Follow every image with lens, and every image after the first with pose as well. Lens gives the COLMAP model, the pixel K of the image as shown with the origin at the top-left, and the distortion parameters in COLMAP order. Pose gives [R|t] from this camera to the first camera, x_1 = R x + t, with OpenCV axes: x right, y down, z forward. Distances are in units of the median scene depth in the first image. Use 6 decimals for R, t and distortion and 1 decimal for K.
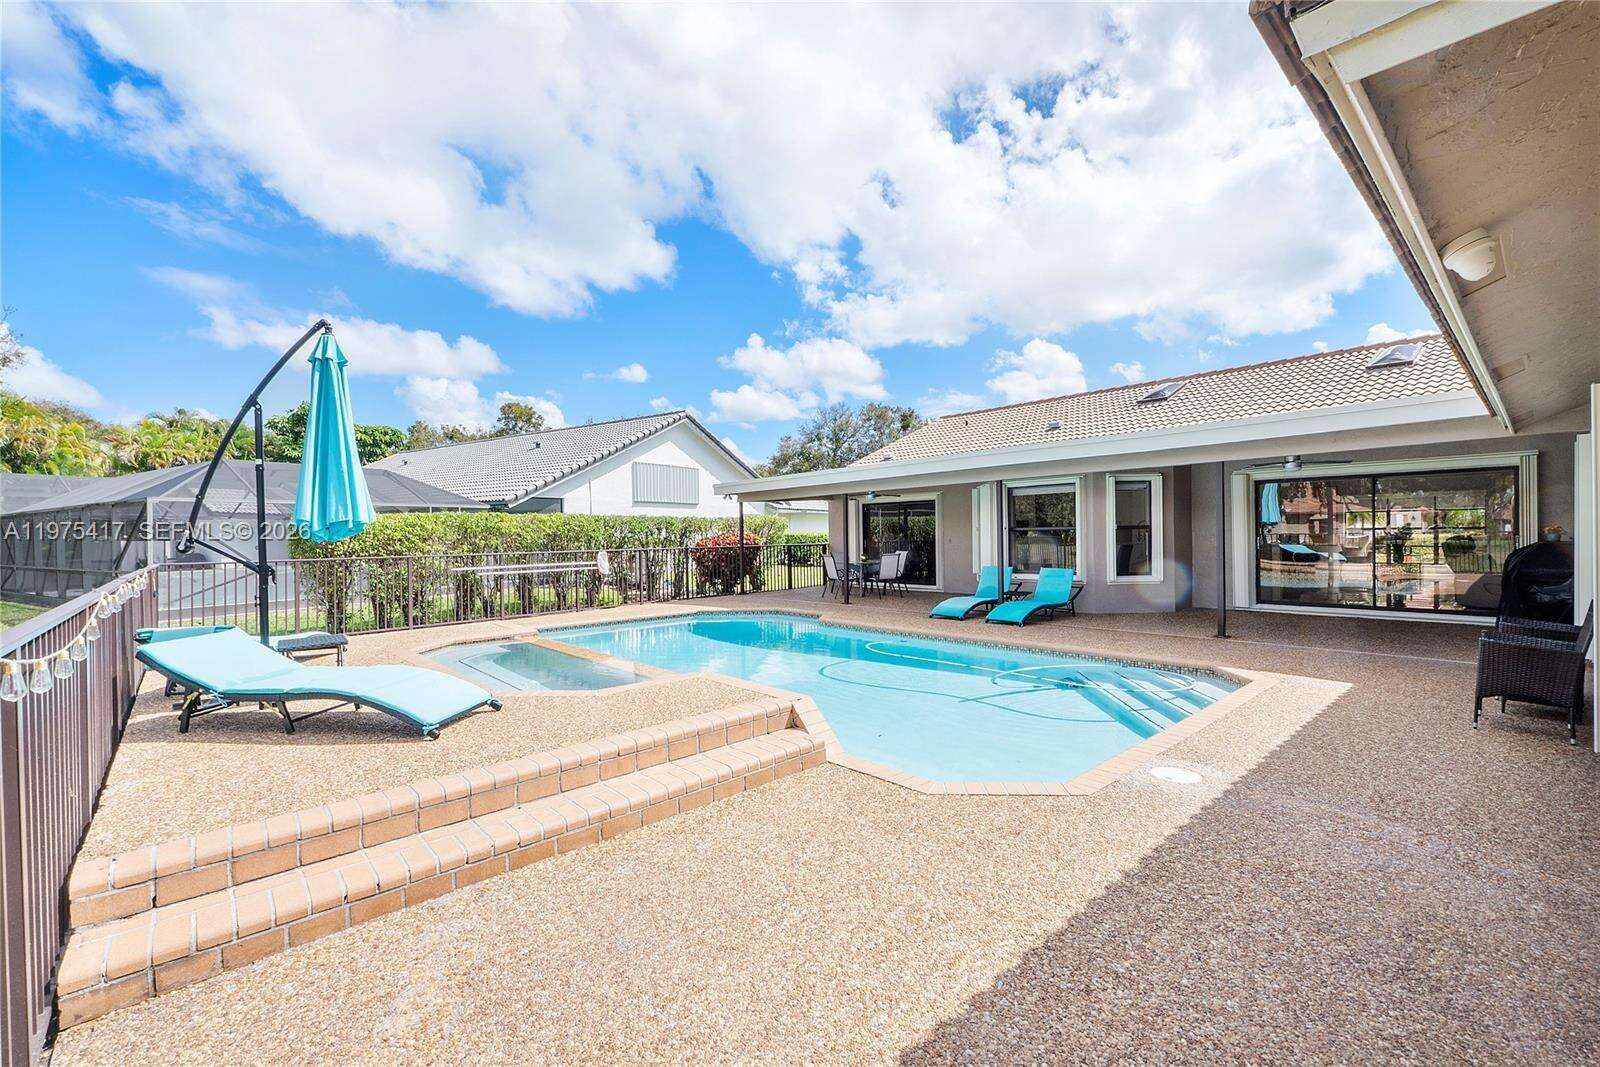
lens RADIAL K [[673.2, 0, 803.1], [0, 673.2, 535.7], [0, 0, 1]] dist [-0.014918, 0.000463]
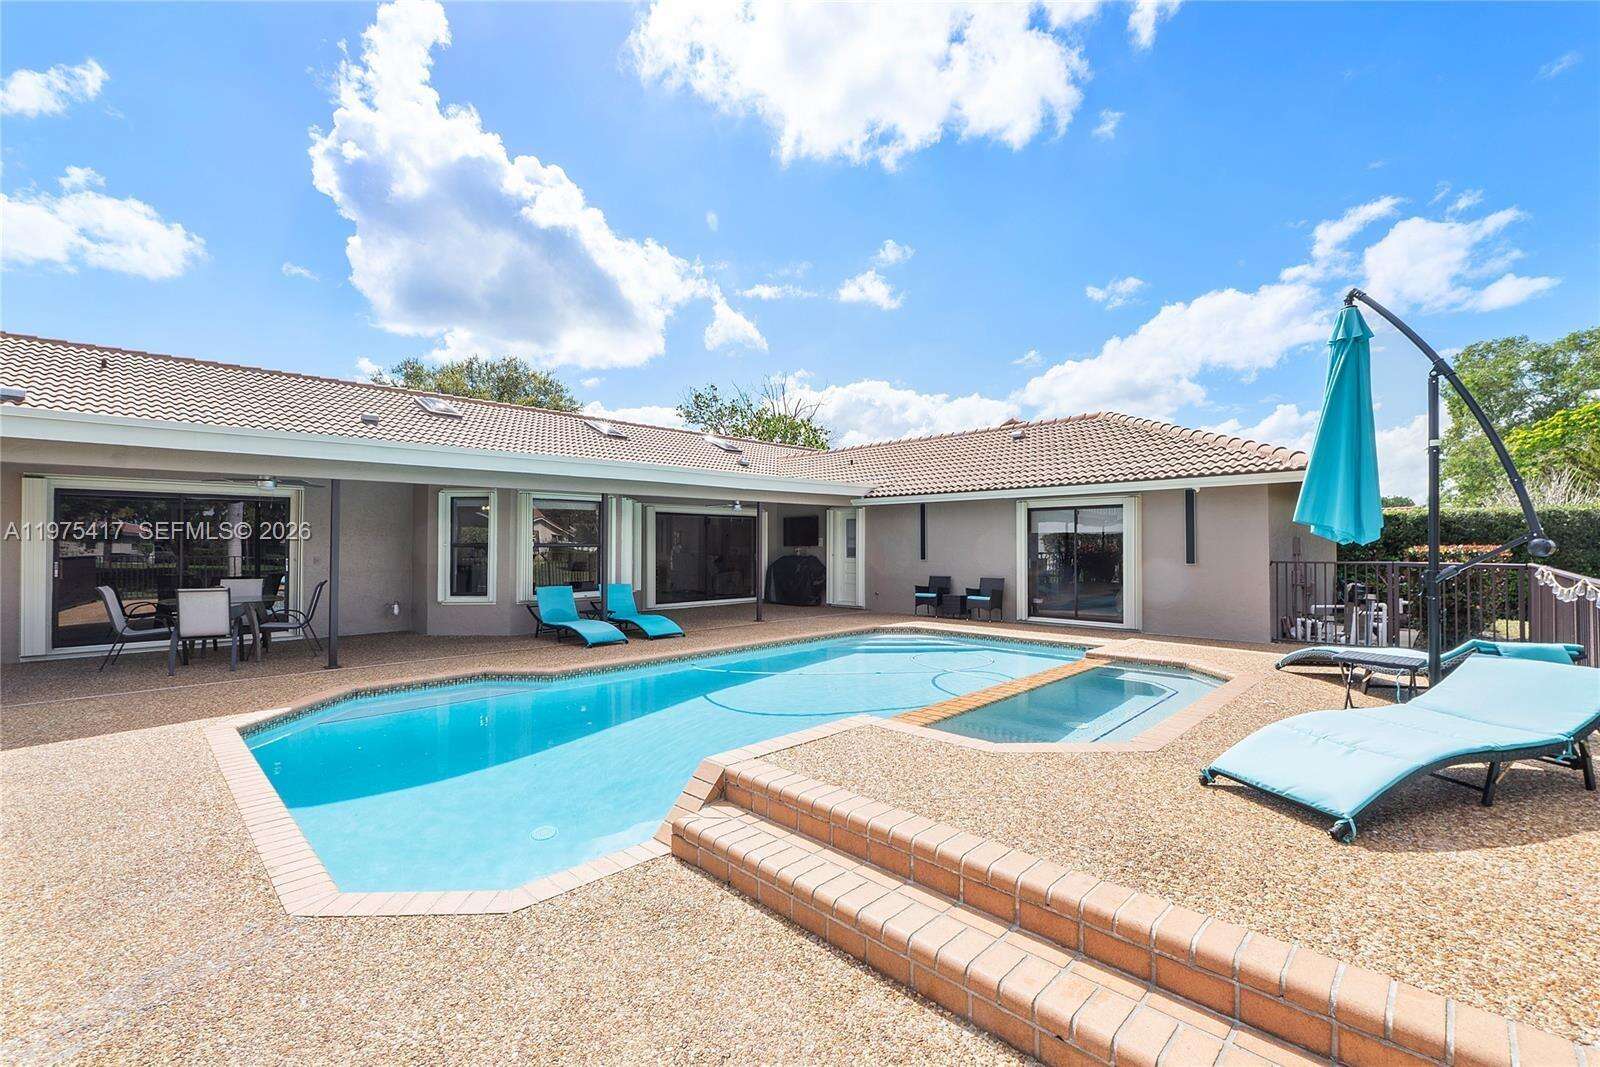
lens RADIAL K [[718.3, 0, 799.4], [0, 718.3, 532.7], [0, 0, 1]] dist [0.002443, 0.000082]
pose [[-0.035237, 0.039480, 0.998599, -0.513850], [0.006235, 0.999209, -0.039284, 0.009696], [-0.999360, 0.004842, -0.035455, 0.533889]]
